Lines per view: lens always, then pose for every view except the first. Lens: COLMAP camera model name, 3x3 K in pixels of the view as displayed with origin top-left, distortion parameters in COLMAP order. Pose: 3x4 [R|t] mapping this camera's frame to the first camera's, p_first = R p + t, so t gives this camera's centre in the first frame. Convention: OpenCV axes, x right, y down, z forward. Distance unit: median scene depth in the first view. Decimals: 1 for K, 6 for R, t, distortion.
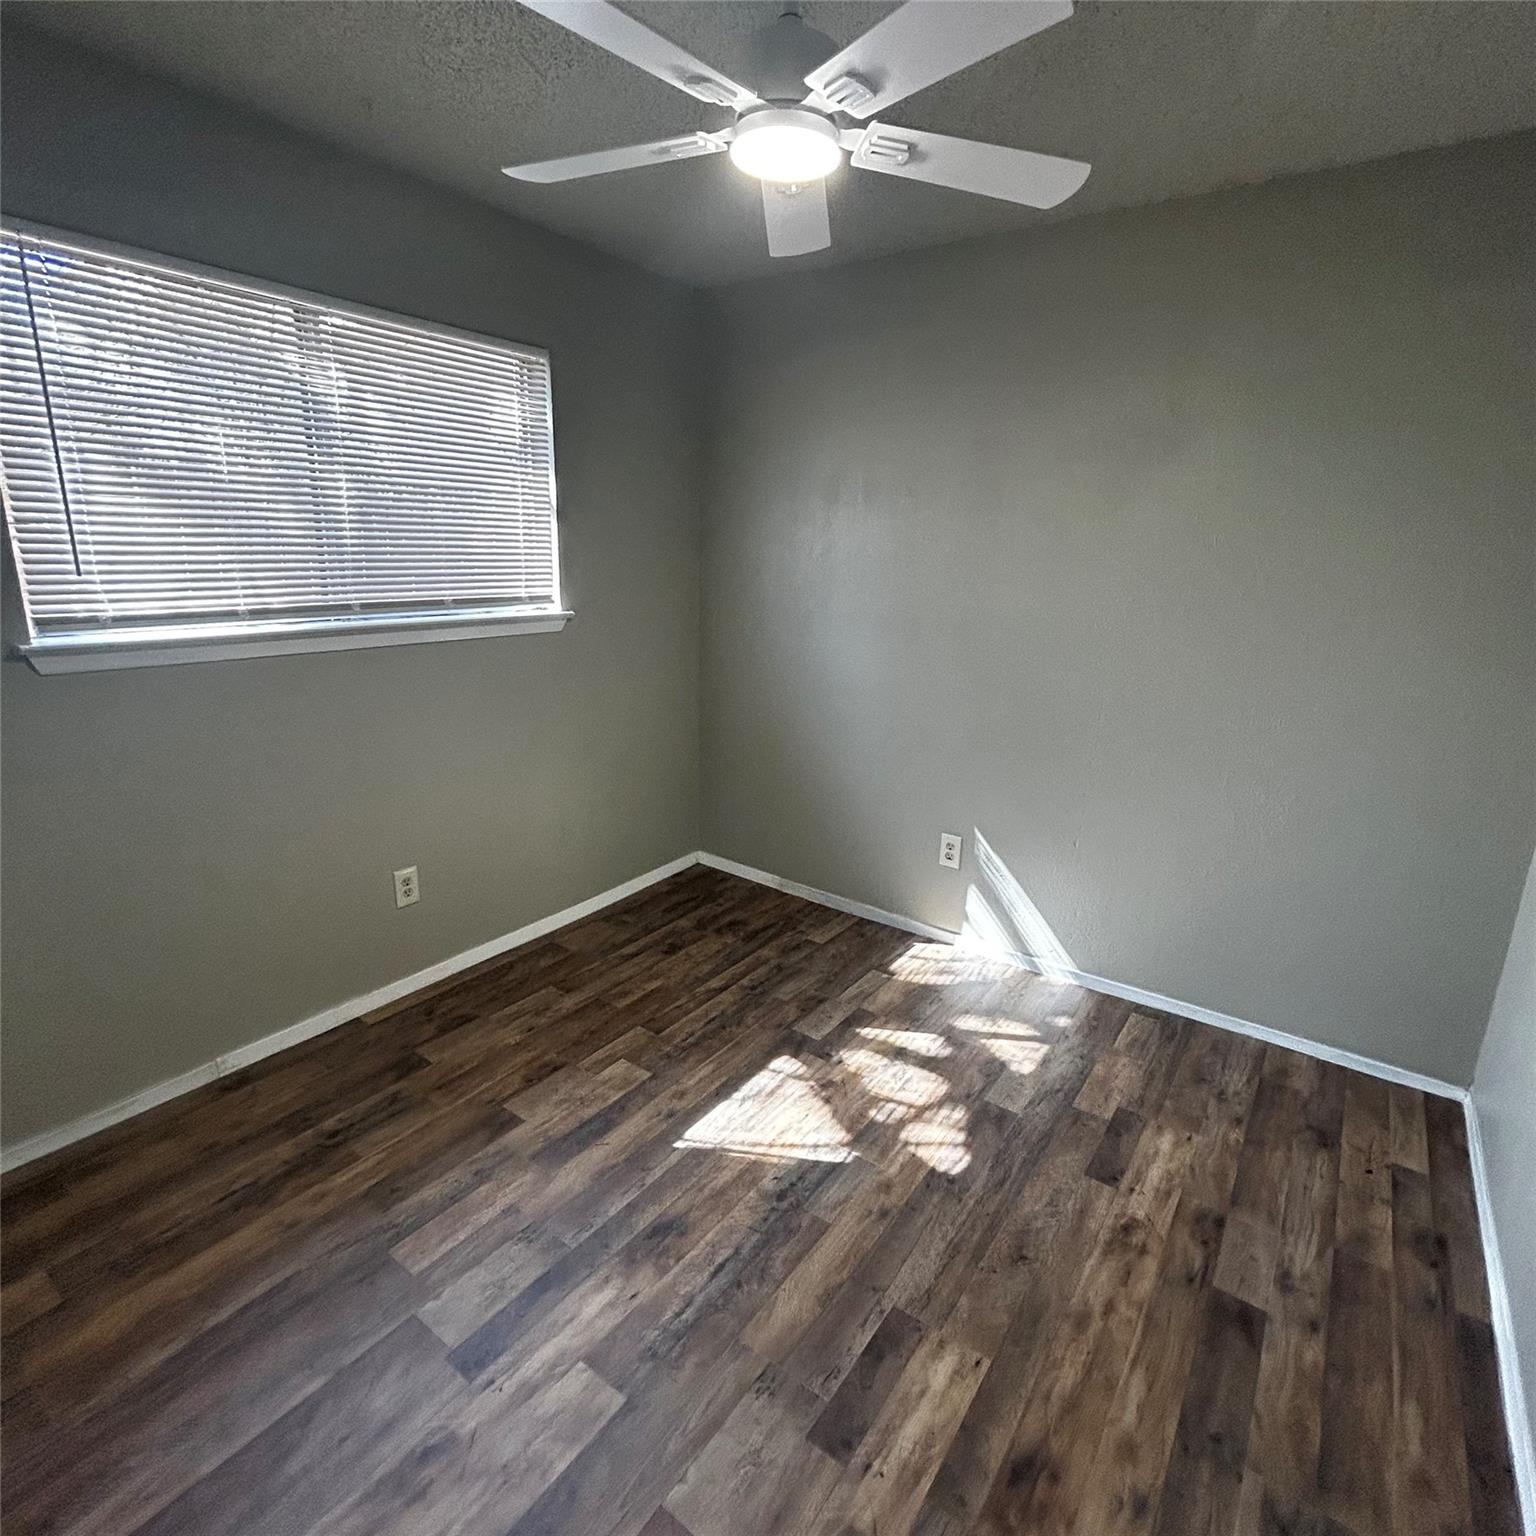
lens RADIAL K [[853.9, 0, 775.5], [0, 853.9, 768.1], [0, 0, 1]] dist [-0.002676, 0.008655]
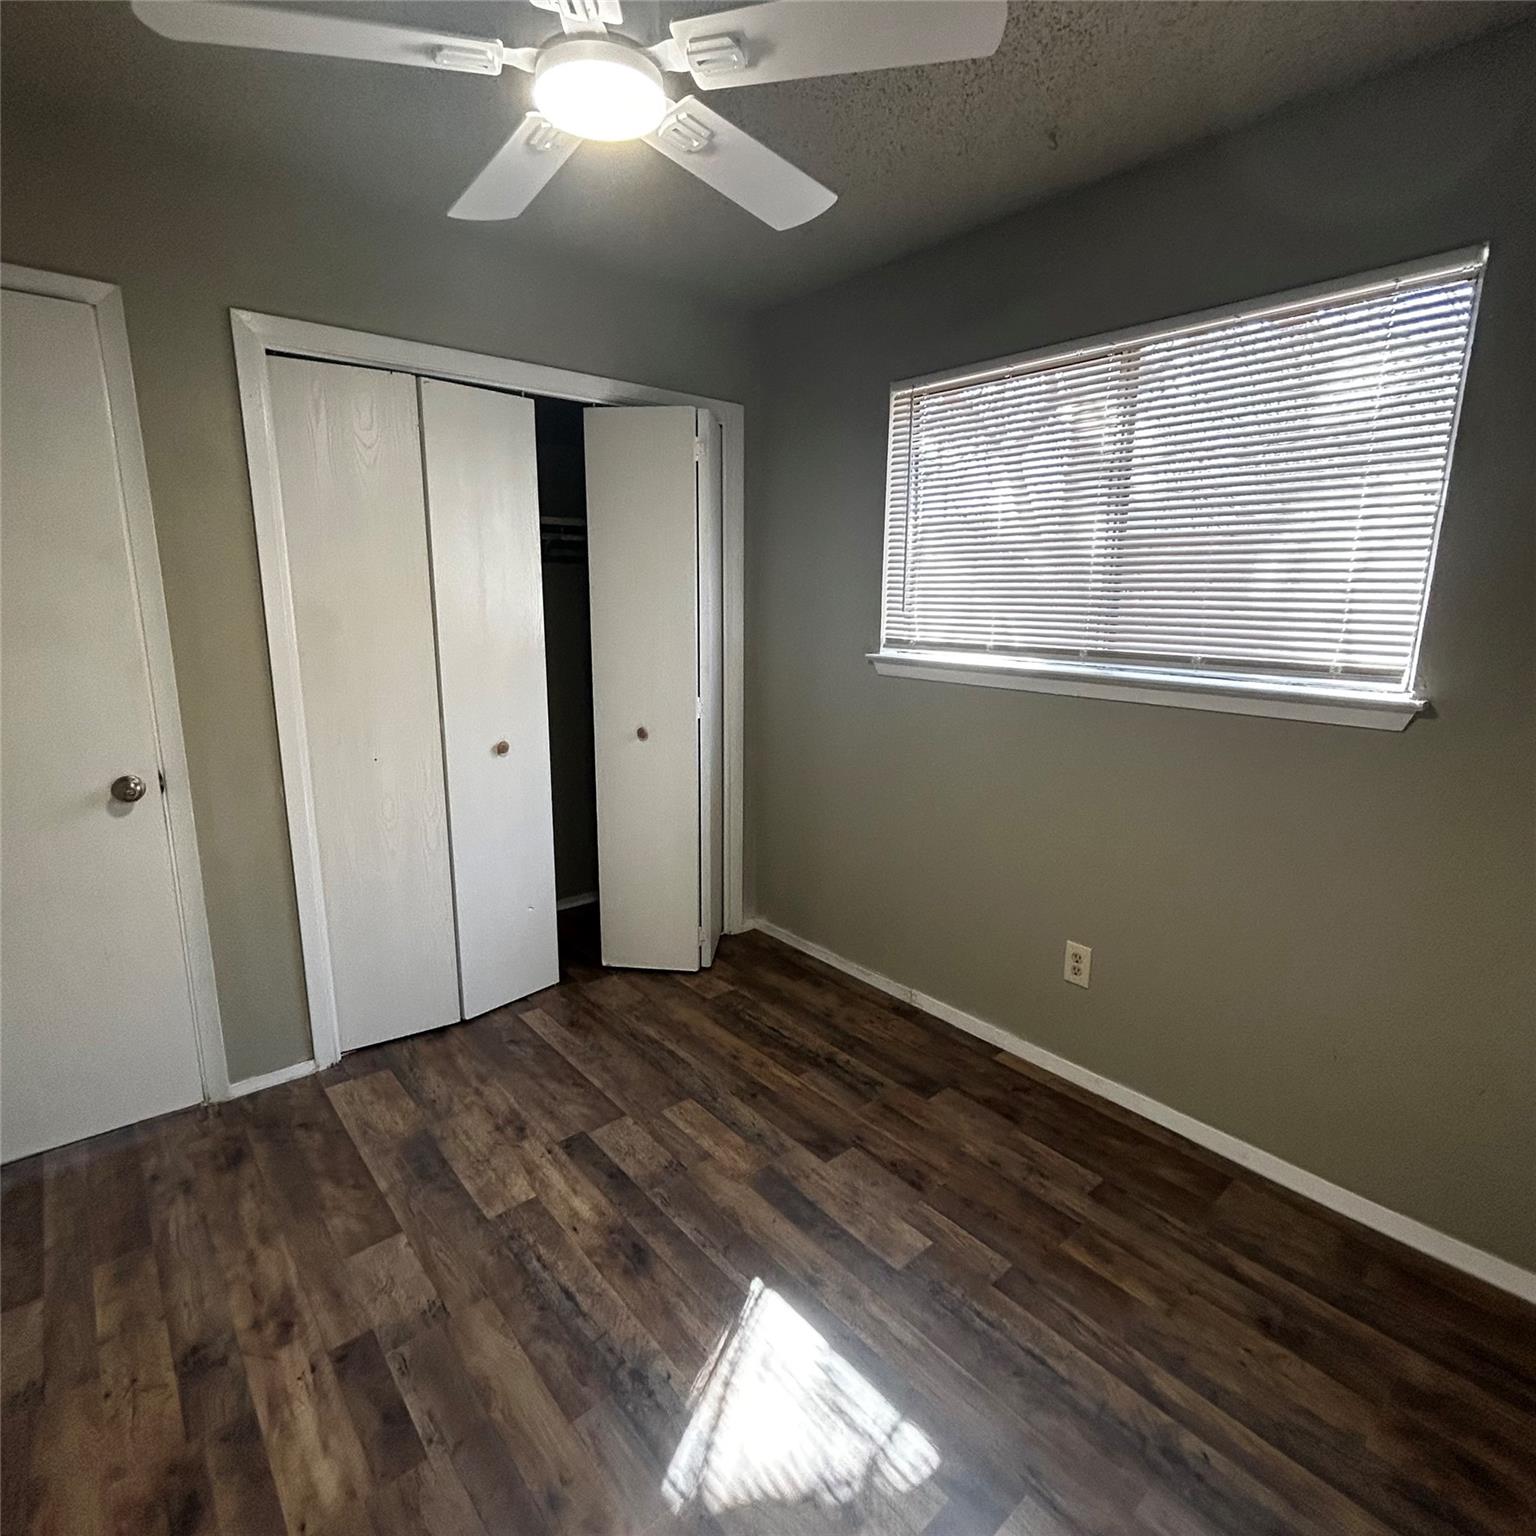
lens RADIAL K [[853.9, 0, 775.5], [0, 853.9, 768.1], [0, 0, 1]] dist [-0.002676, 0.008655]
pose [[-0.257197, 0.175340, -0.950319, 0.572004], [-0.256920, 0.935602, 0.242158, -0.232339], [0.931580, 0.306438, -0.195586, 0.996560]]
